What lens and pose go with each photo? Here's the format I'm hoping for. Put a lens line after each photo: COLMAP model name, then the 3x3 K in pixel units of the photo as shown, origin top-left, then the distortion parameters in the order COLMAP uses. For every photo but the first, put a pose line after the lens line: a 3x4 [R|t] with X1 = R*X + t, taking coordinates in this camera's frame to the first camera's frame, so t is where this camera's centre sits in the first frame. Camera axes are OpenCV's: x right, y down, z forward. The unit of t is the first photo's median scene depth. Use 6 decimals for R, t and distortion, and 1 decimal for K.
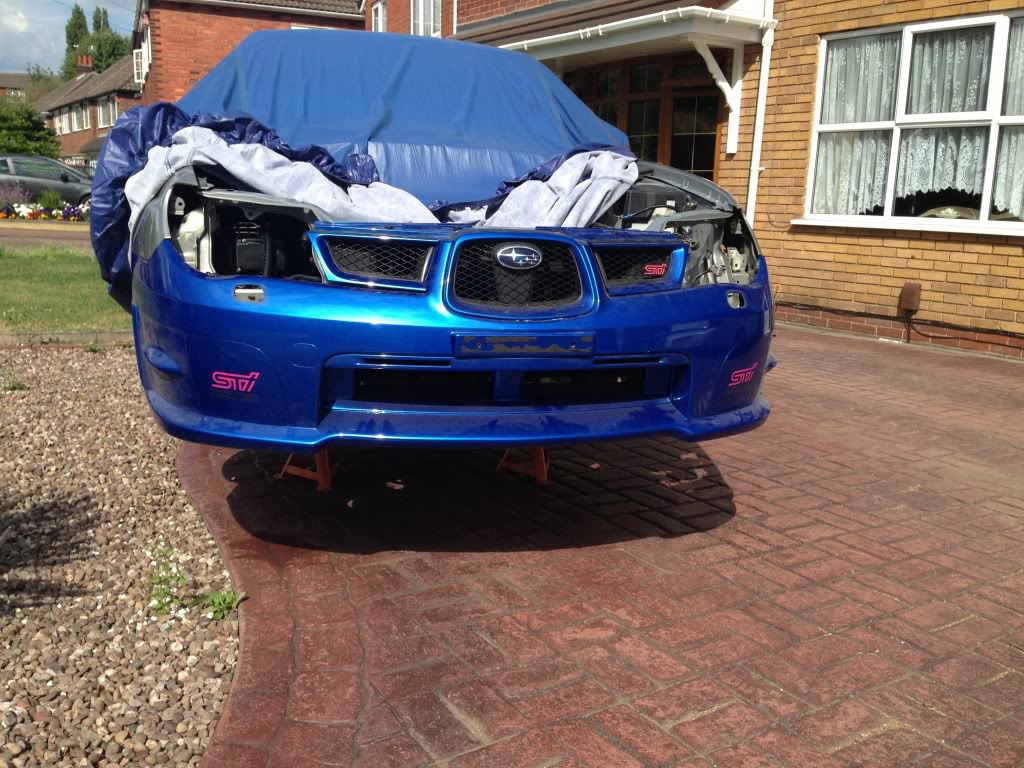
lens RADIAL K [[949.7, 0, 513.4], [0, 949.7, 392.0], [0, 0, 1]] dist [0.037912, 0.000000]
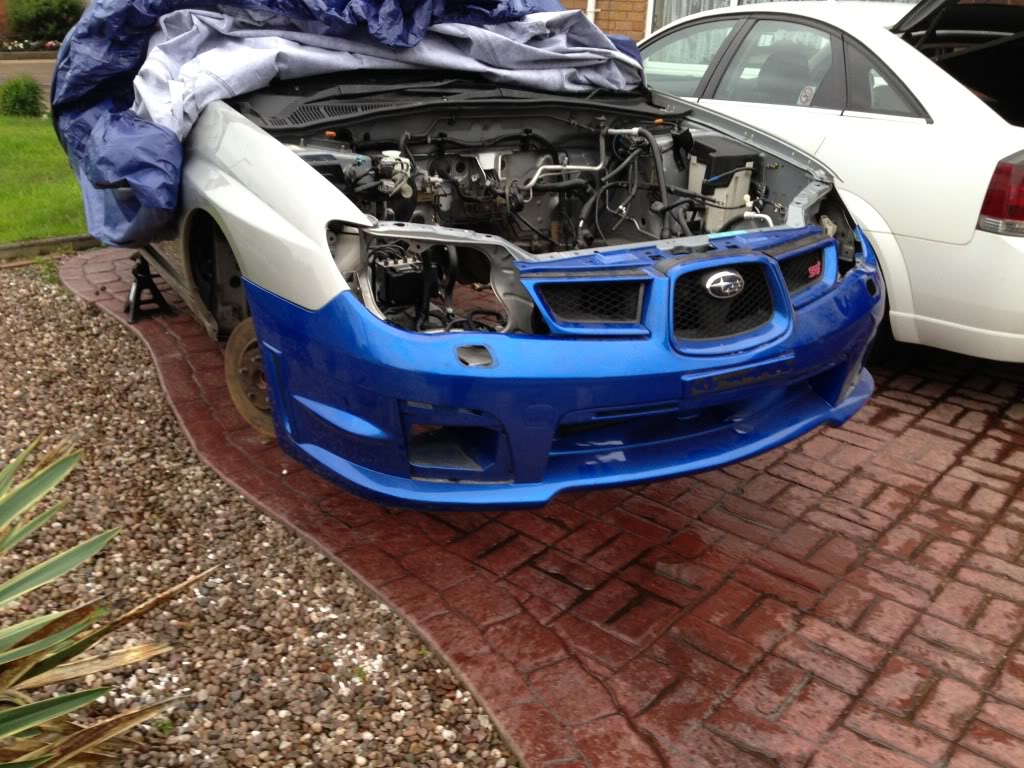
lens RADIAL K [[949.7, 0, 513.7], [0, 949.7, 396.7], [0, 0, 1]] dist [0.037912, 0.000000]
pose [[0.960305, -0.111830, 0.255554, -0.131651], [0.056838, 0.975348, 0.213229, -0.070870], [-0.273100, -0.190240, 0.942987, 0.032453]]
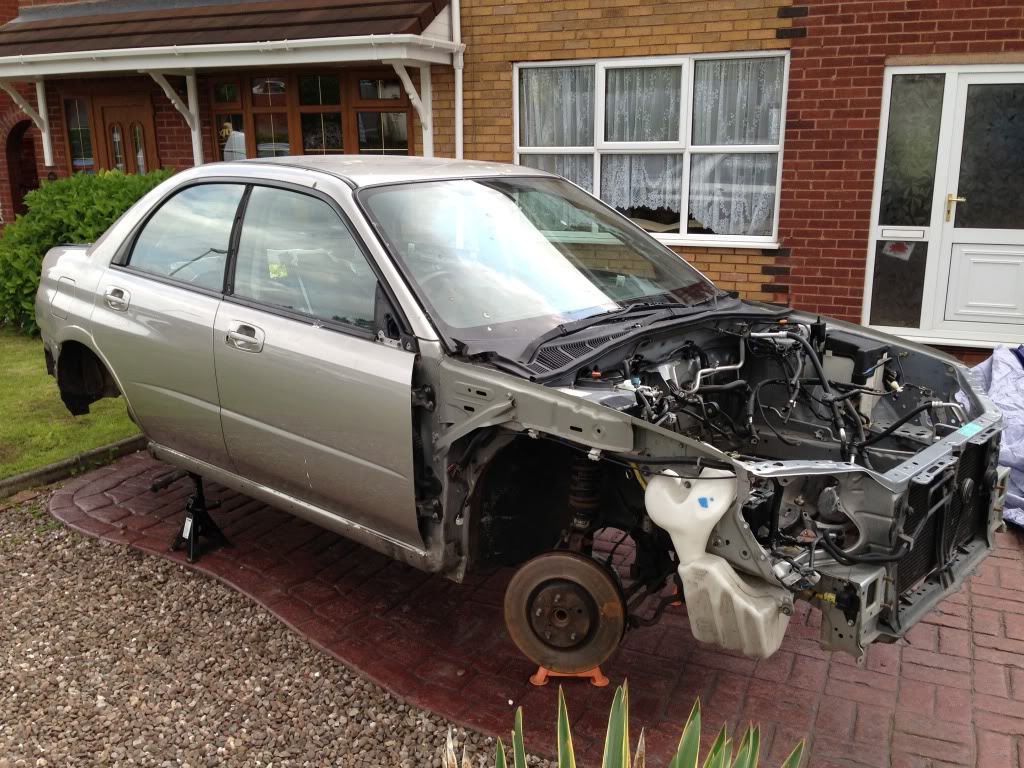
lens RADIAL K [[949.7, 0, 511.2], [0, 949.7, 392.3], [0, 0, 1]] dist [0.037912, 0.000000]
pose [[0.843092, -0.173988, 0.508846, -0.302112], [0.142850, 0.984679, 0.100004, -0.125182], [-0.518450, -0.011623, 0.855029, 0.095204]]
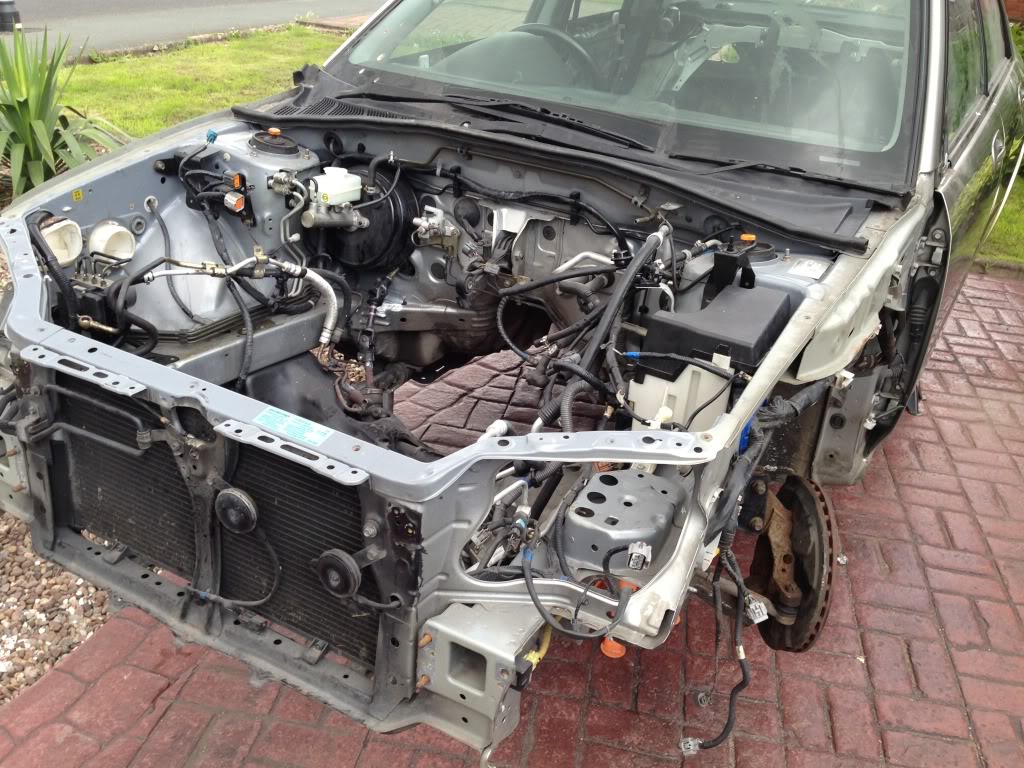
lens RADIAL K [[949.7, 0, 507.4], [0, 949.7, 386.6], [0, 0, 1]] dist [0.037912, 0.000000]
pose [[0.707470, 0.328727, -0.625640, 0.151327], [-0.181586, 0.940072, 0.288601, -0.115712], [0.683018, -0.090569, 0.724765, 0.212194]]
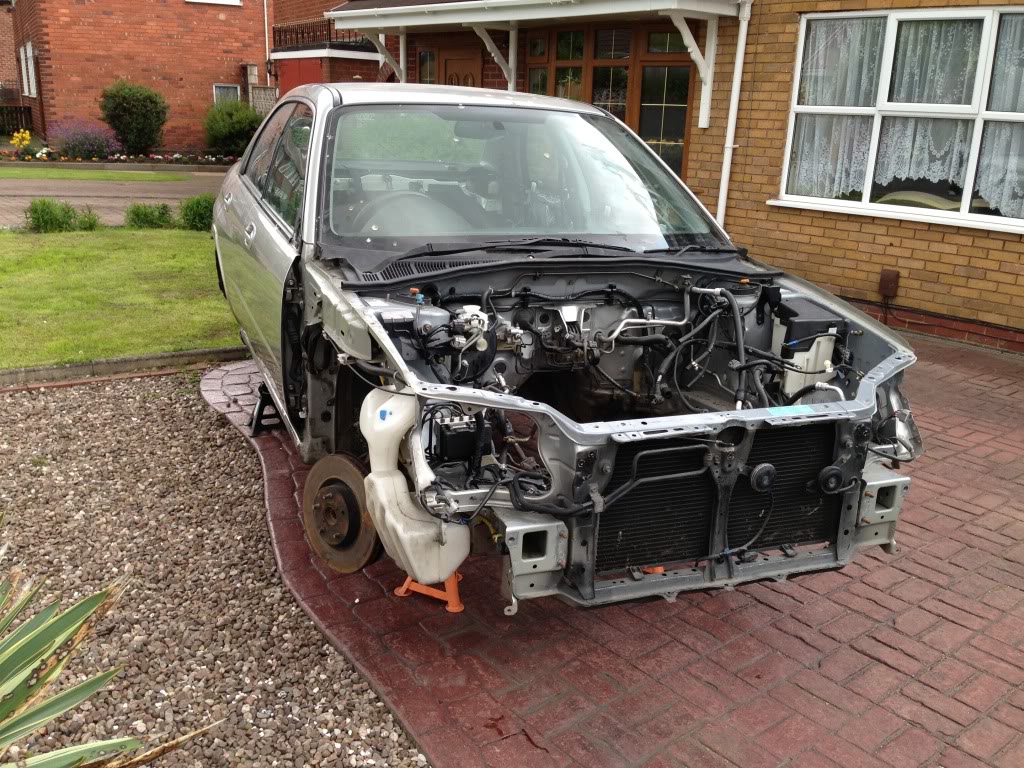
lens RADIAL K [[949.7, 0, 508.4], [0, 949.7, 385.4], [0, 0, 1]] dist [0.037912, 0.000000]
pose [[0.993718, -0.027219, 0.108554, -0.102693], [0.017693, 0.995984, 0.087770, -0.087803], [-0.110507, -0.085298, 0.990208, 0.023155]]
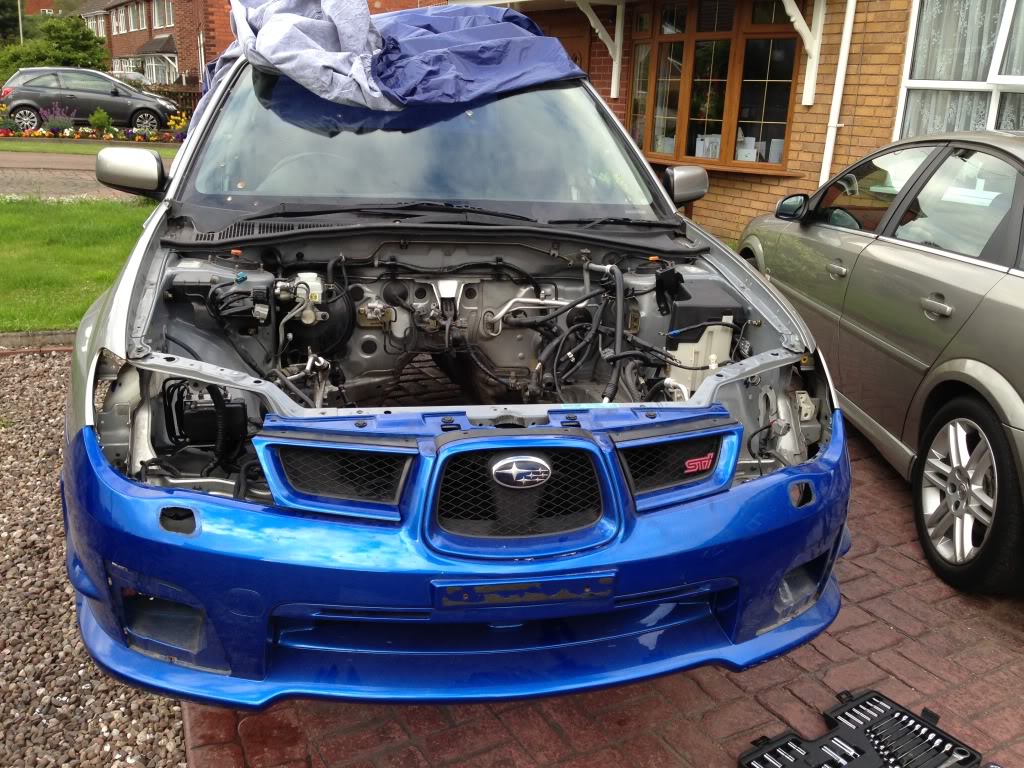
lens RADIAL K [[949.7, 0, 515.2], [0, 949.7, 380.2], [0, 0, 1]] dist [0.037912, 0.000000]
pose [[0.998014, 0.024942, -0.057848, 0.012451], [-0.019502, 0.995497, 0.092767, -0.081719], [0.059901, -0.091455, 0.994006, 0.065819]]
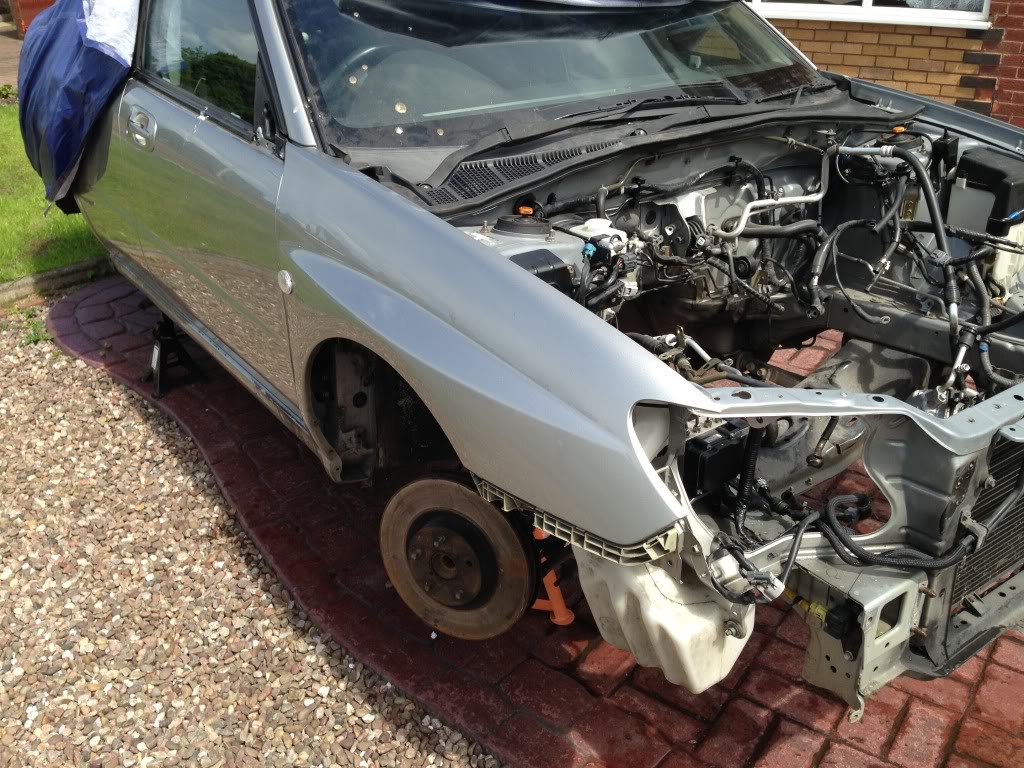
lens RADIAL K [[949.7, 0, 515.4], [0, 949.7, 398.1], [0, 0, 1]] dist [0.037912, 0.000000]
pose [[0.933054, -0.204351, 0.296058, -0.175250], [0.118264, 0.951492, 0.284038, -0.114128], [-0.339740, -0.230010, 0.911961, 0.162920]]
